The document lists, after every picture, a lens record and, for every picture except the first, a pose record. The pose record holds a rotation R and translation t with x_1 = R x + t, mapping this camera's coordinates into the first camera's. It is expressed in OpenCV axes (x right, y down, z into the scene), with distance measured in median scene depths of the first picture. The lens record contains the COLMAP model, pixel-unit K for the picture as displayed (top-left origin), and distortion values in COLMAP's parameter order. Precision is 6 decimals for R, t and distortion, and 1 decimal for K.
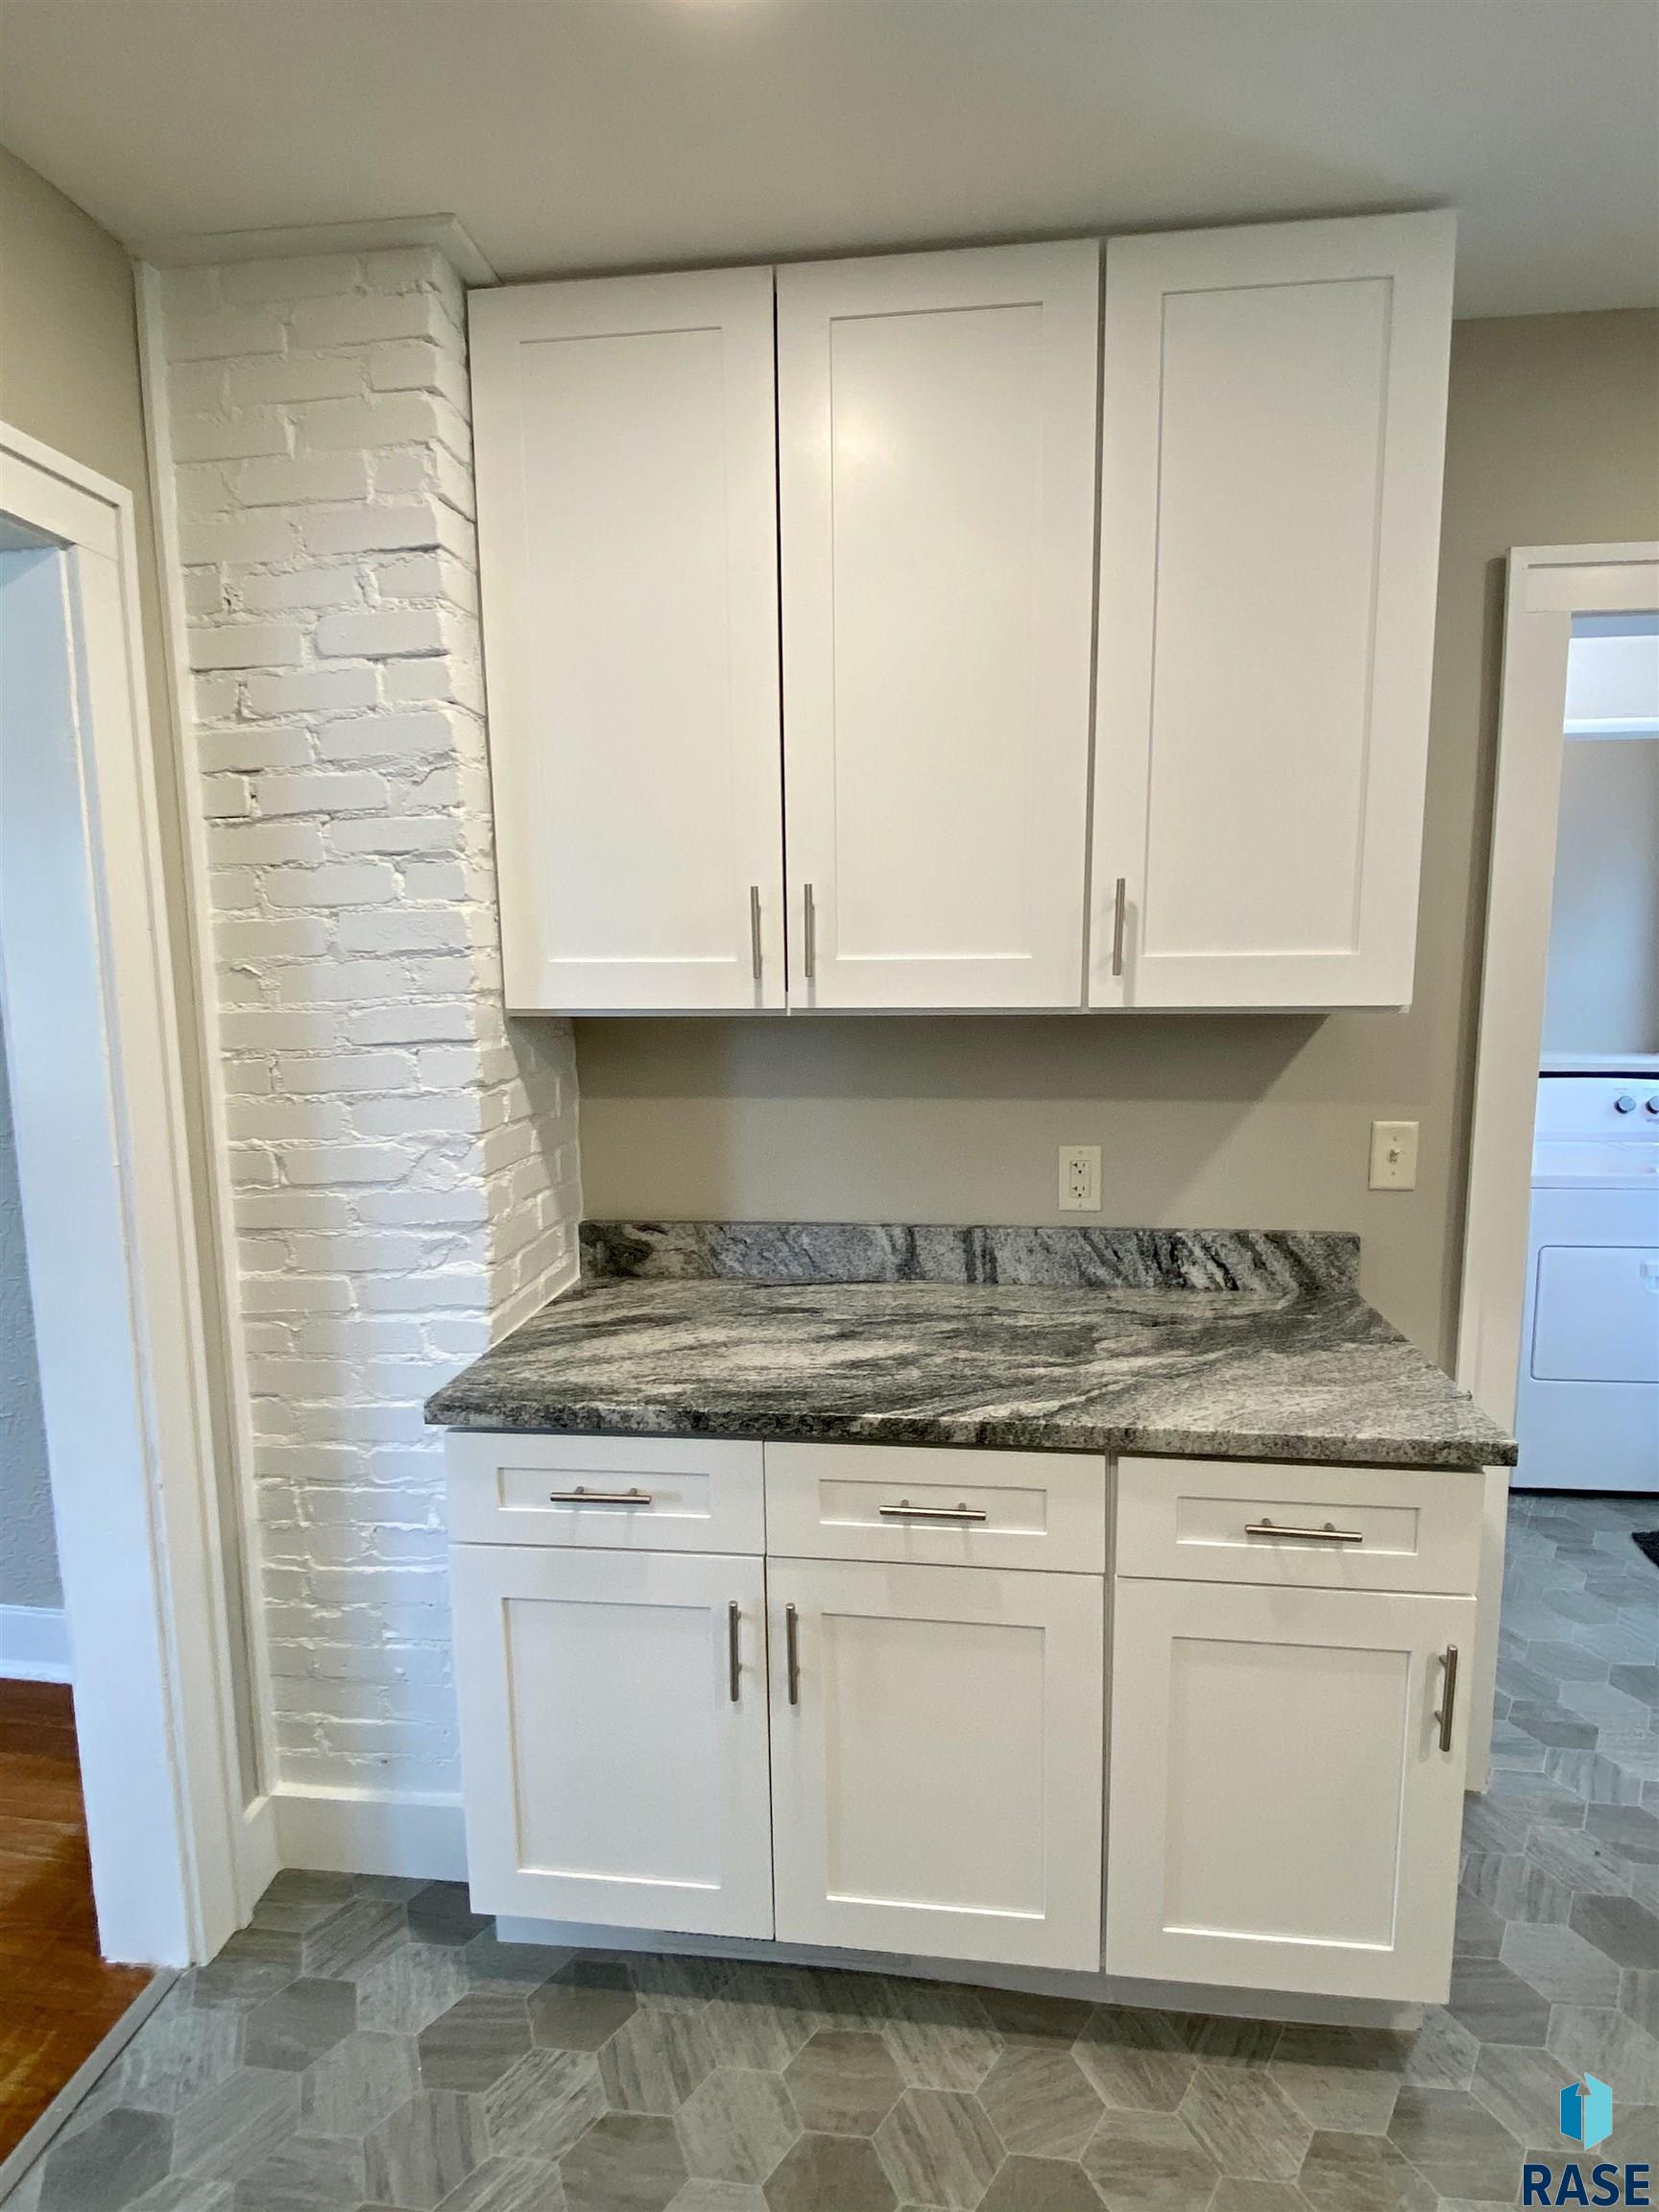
lens RADIAL K [[1157.2, 0, 829.5], [0, 1157.2, 1106.0], [0, 0, 1]] dist [0.054676, -0.041330]
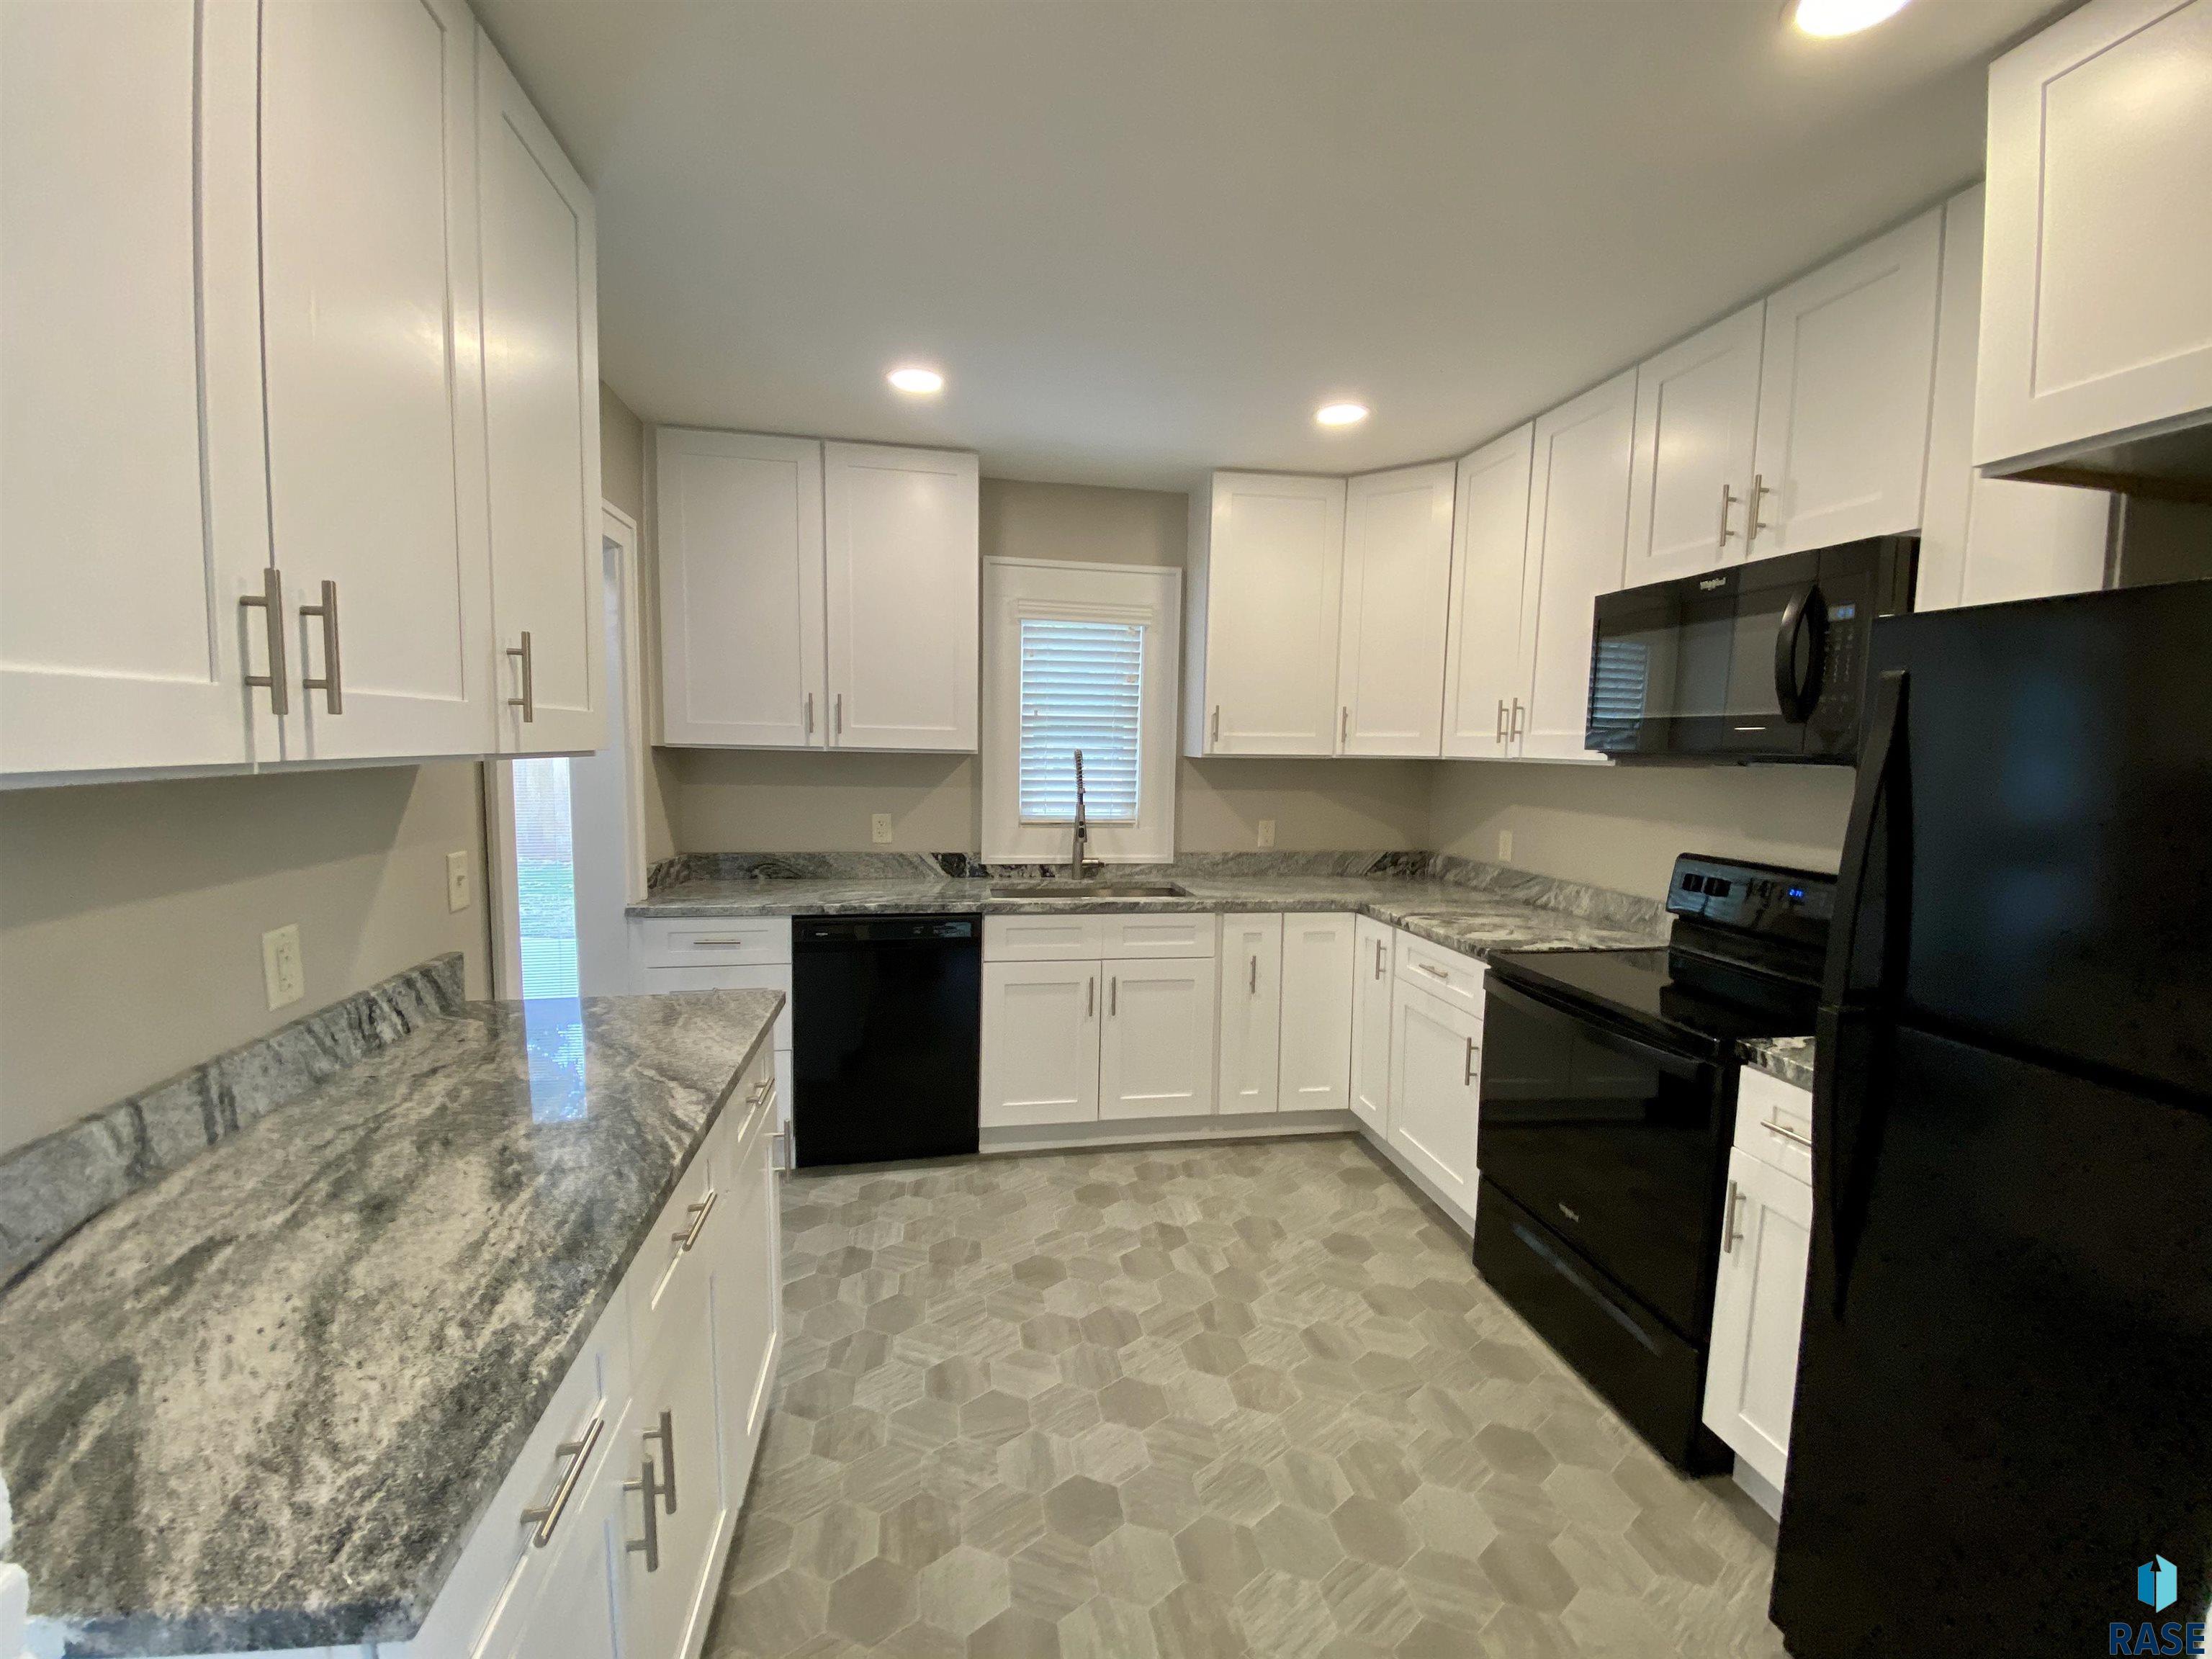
lens RADIAL K [[903.6, 0, 1101.8], [0, 903.6, 830.8], [0, 0, 1]] dist [0.017940, -0.012480]
pose [[-0.290219, -0.092500, 0.952479, -0.657987], [0.118879, 0.984123, 0.131796, -0.057804], [-0.949547, 0.151480, -0.274615, 0.697332]]
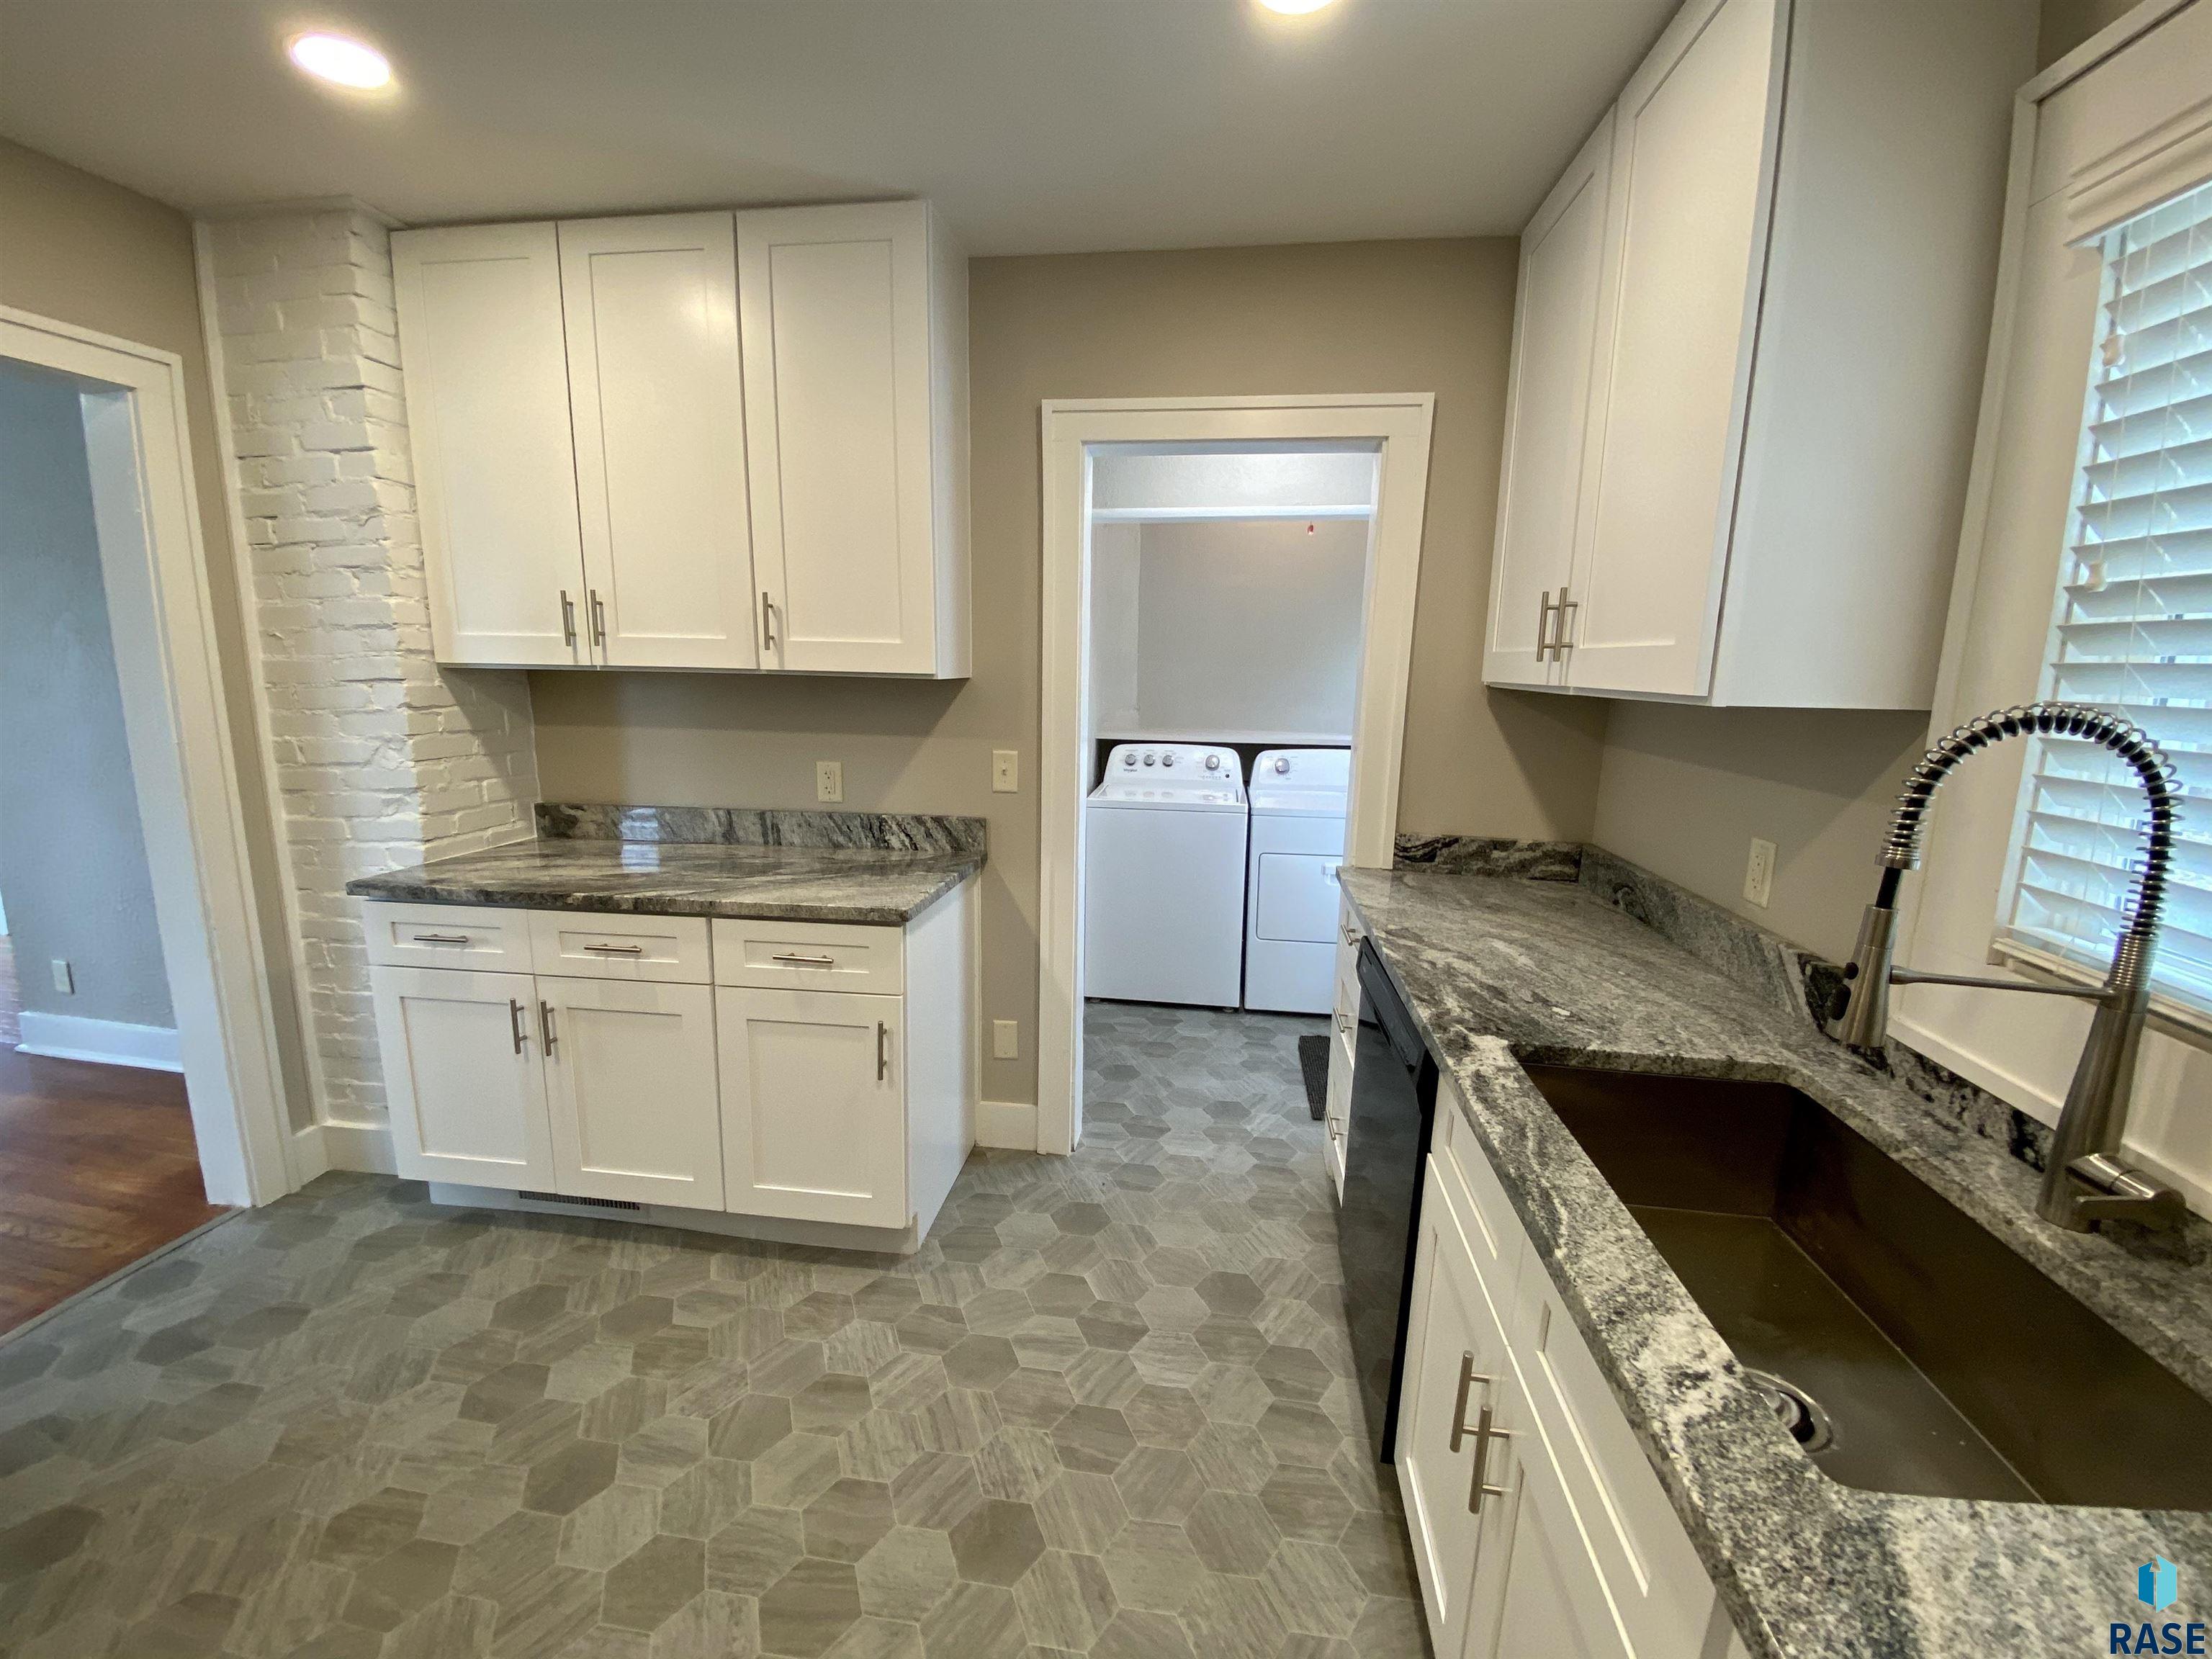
lens RADIAL K [[903.6, 0, 1101.8], [0, 903.6, 830.8], [0, 0, 1]] dist [0.017940, -0.012480]
pose [[0.999461, 0.027209, -0.018358, 0.717592], [-0.026443, 0.998819, 0.040757, 0.080362], [0.019445, -0.040250, 0.999000, -0.299670]]
